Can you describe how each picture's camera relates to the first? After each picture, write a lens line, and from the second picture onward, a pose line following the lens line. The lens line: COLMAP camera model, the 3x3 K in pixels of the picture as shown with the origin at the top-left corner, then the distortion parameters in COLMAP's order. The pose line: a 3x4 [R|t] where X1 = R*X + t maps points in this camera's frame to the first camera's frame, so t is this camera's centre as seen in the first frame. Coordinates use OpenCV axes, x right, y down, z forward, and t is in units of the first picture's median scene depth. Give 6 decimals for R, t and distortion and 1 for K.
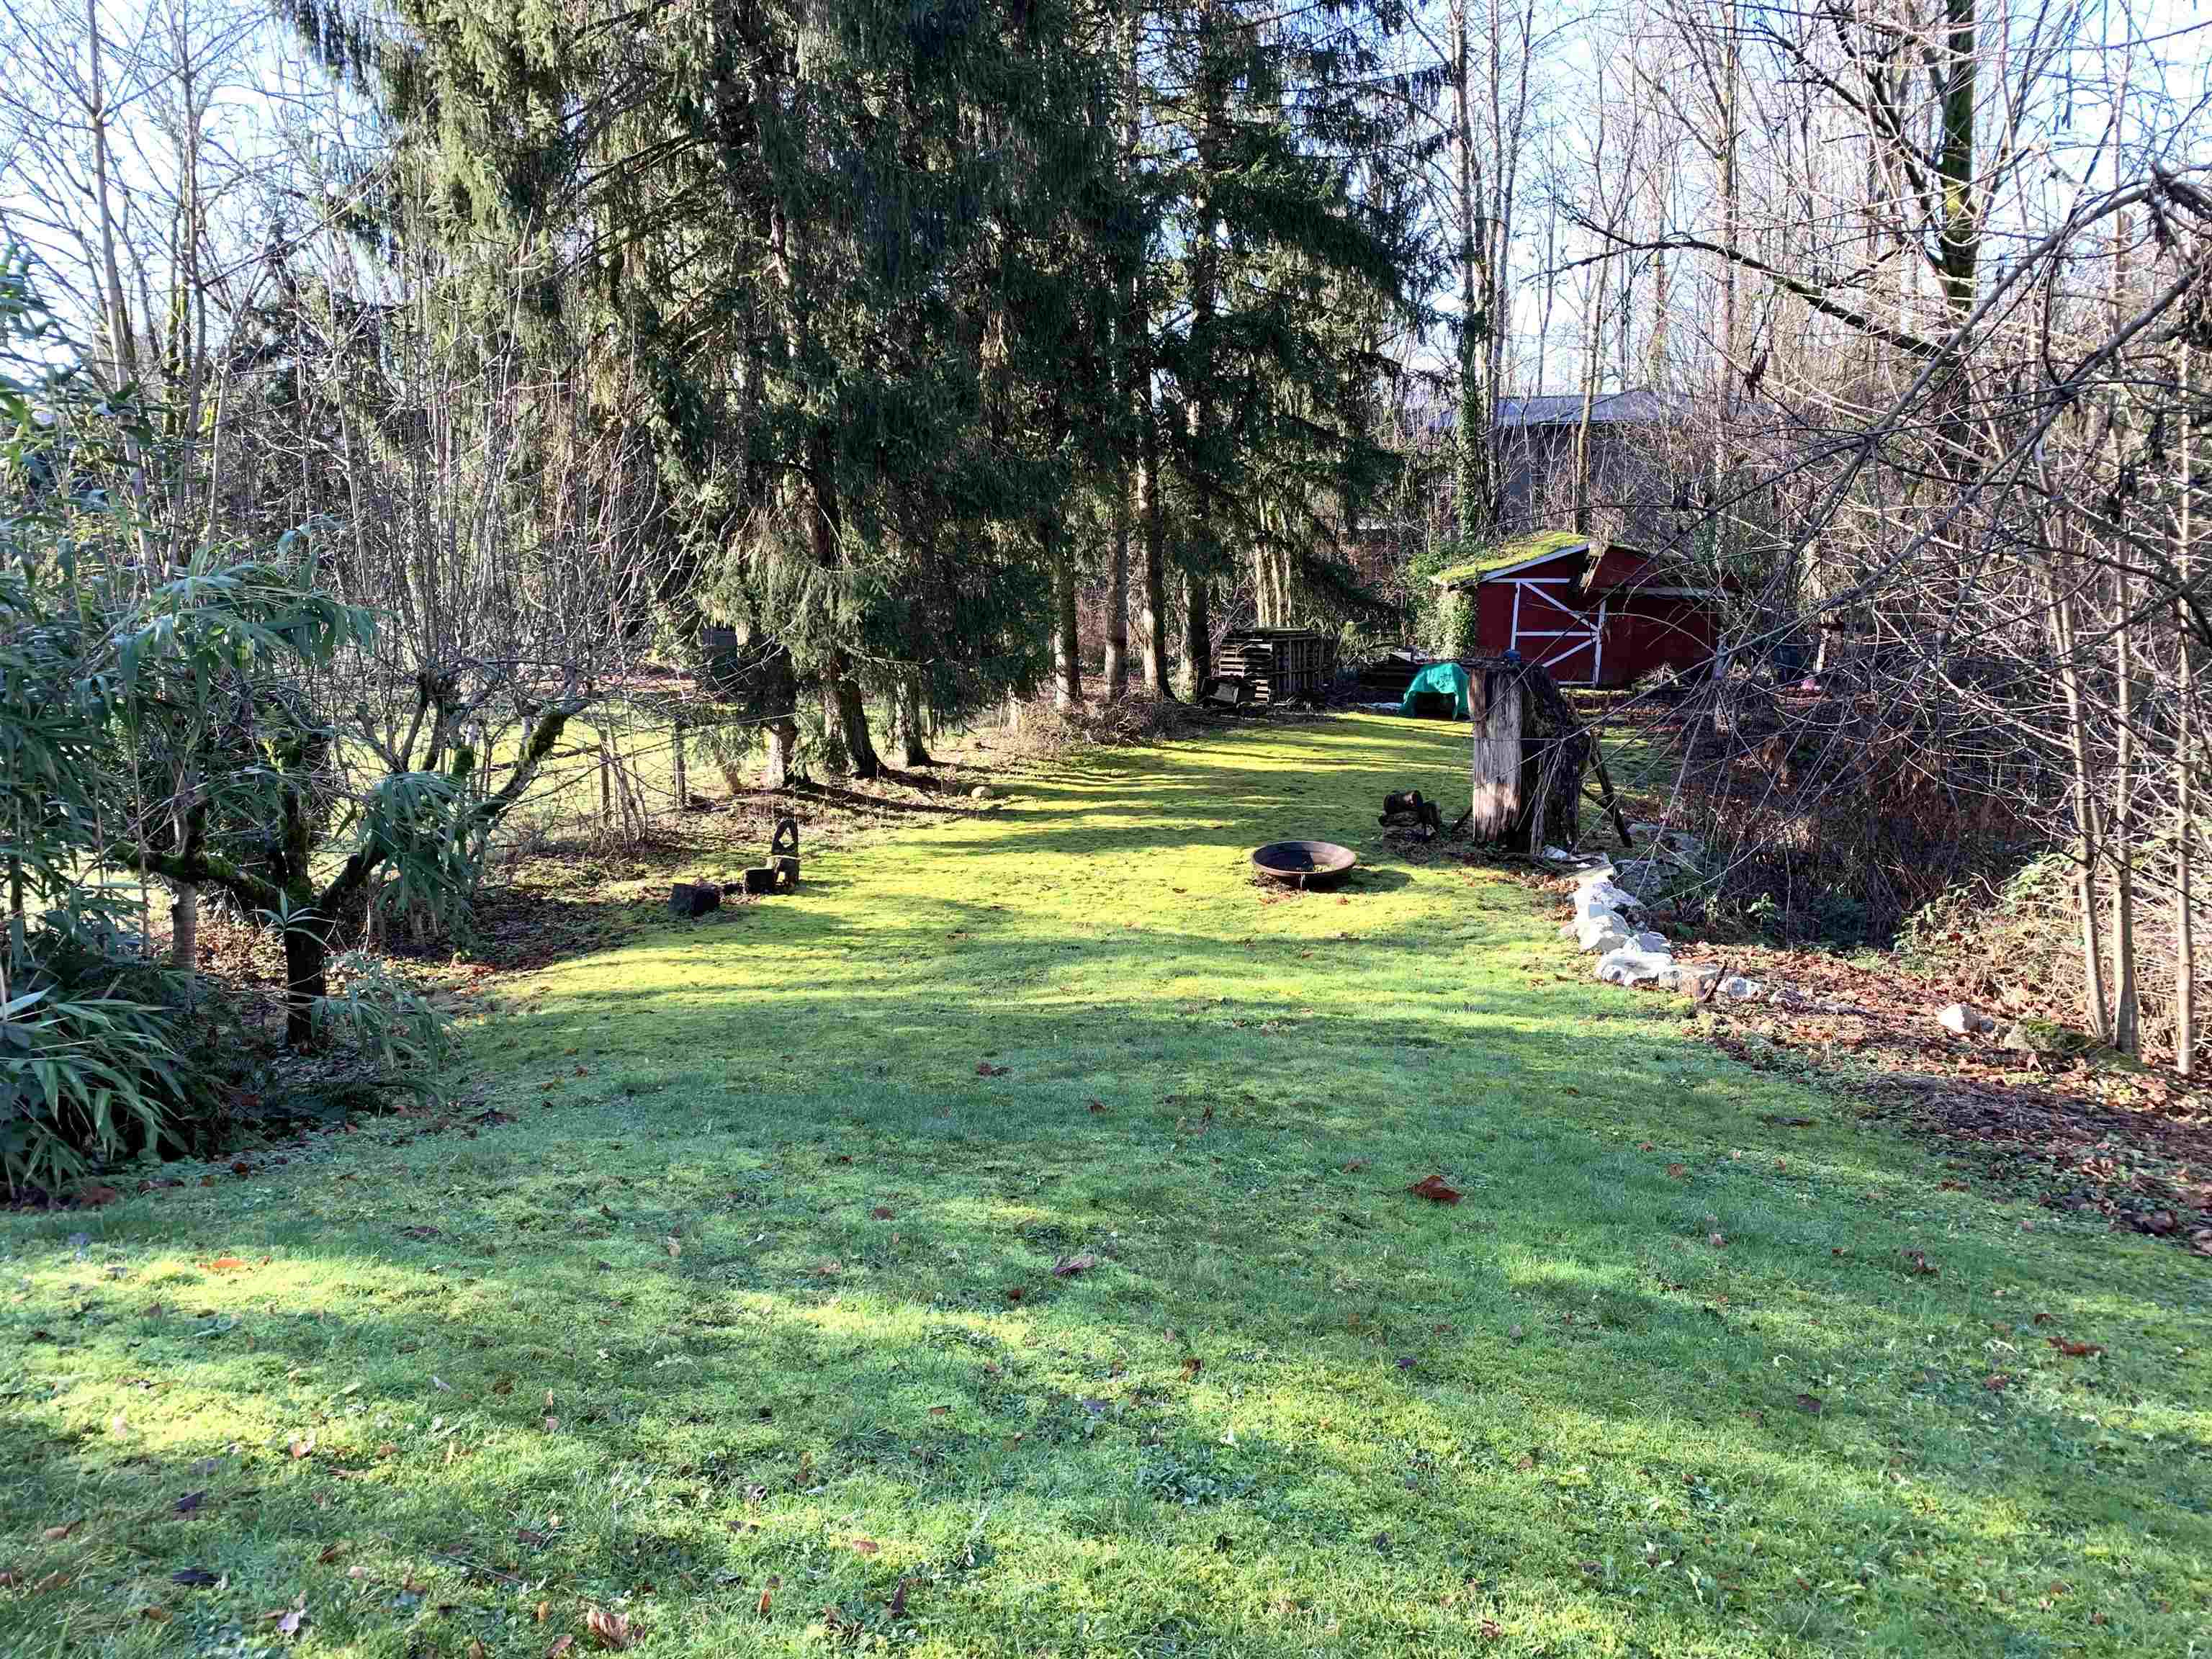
lens RADIAL K [[1692.2, 0, 1111.6], [0, 1692.2, 837.5], [0, 0, 1]] dist [0.038836, -0.078408]
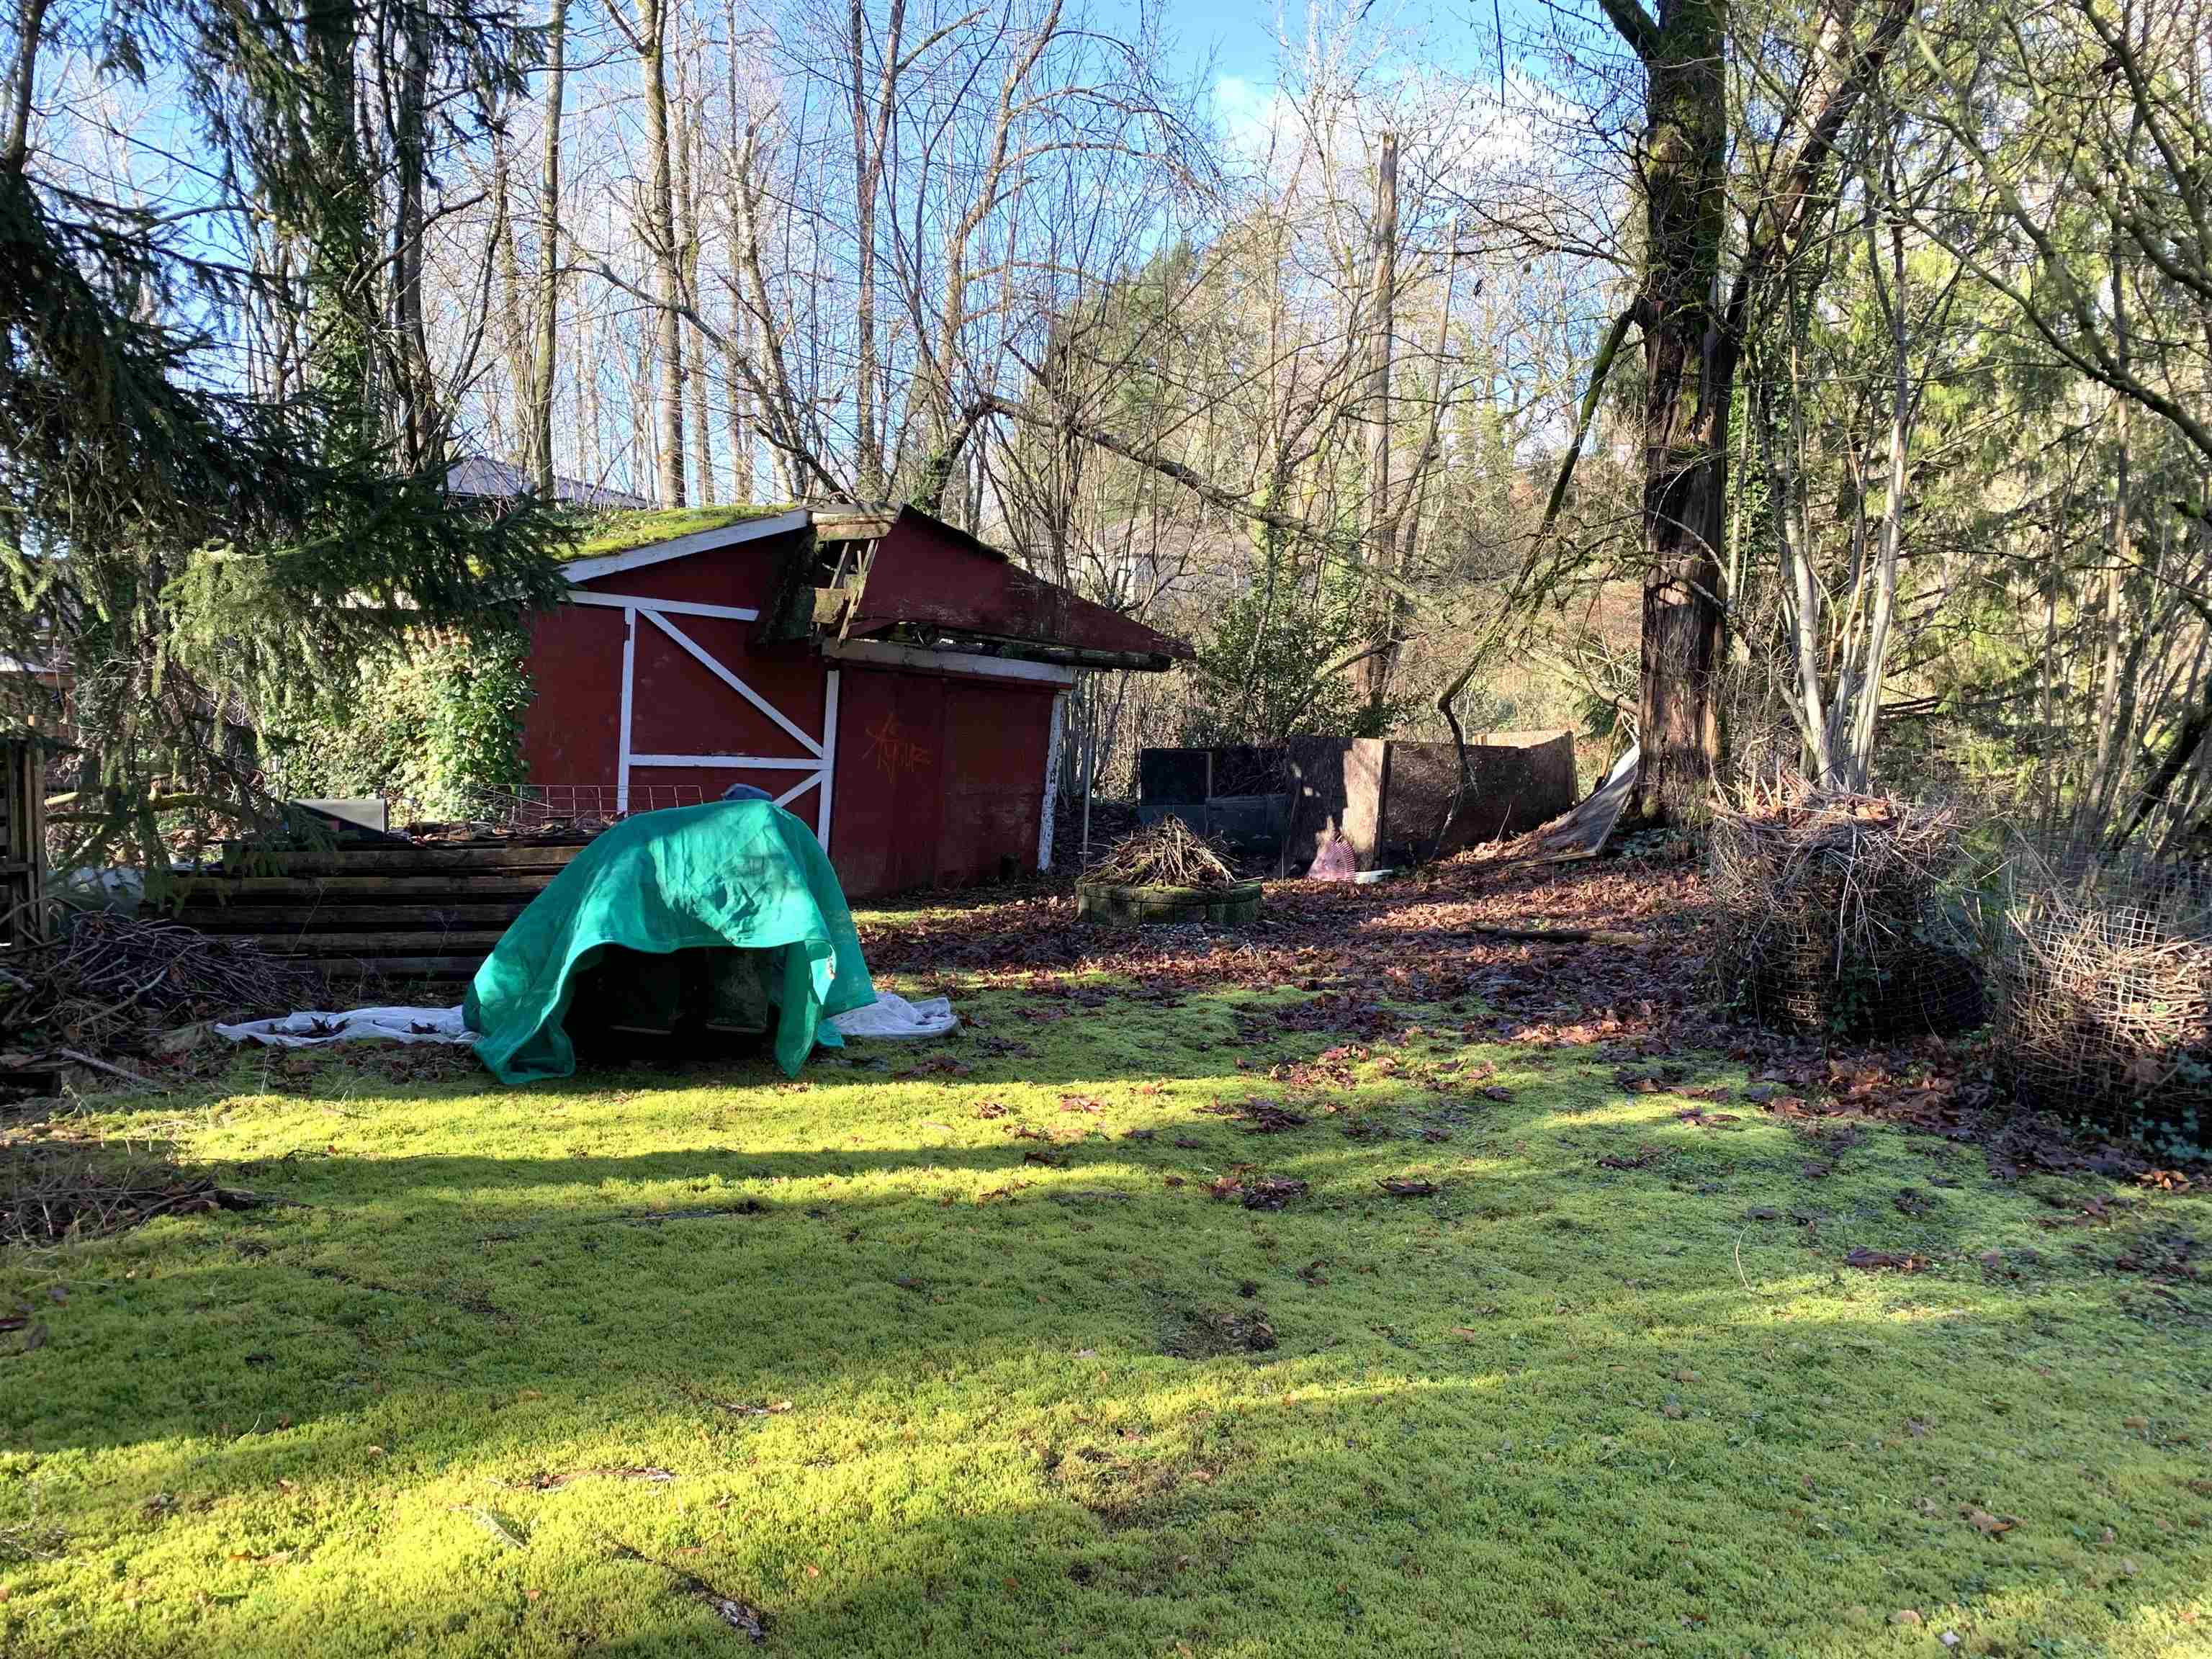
lens RADIAL K [[1675.3, 0, 1095.6], [0, 1675.3, 818.8], [0, 0, 1]] dist [0.023339, -0.008017]
pose [[0.720837, -0.016560, 0.692907, 0.141785], [0.120644, 0.987451, -0.101908, -0.121006], [-0.682524, 0.157054, 0.713789, 1.334993]]
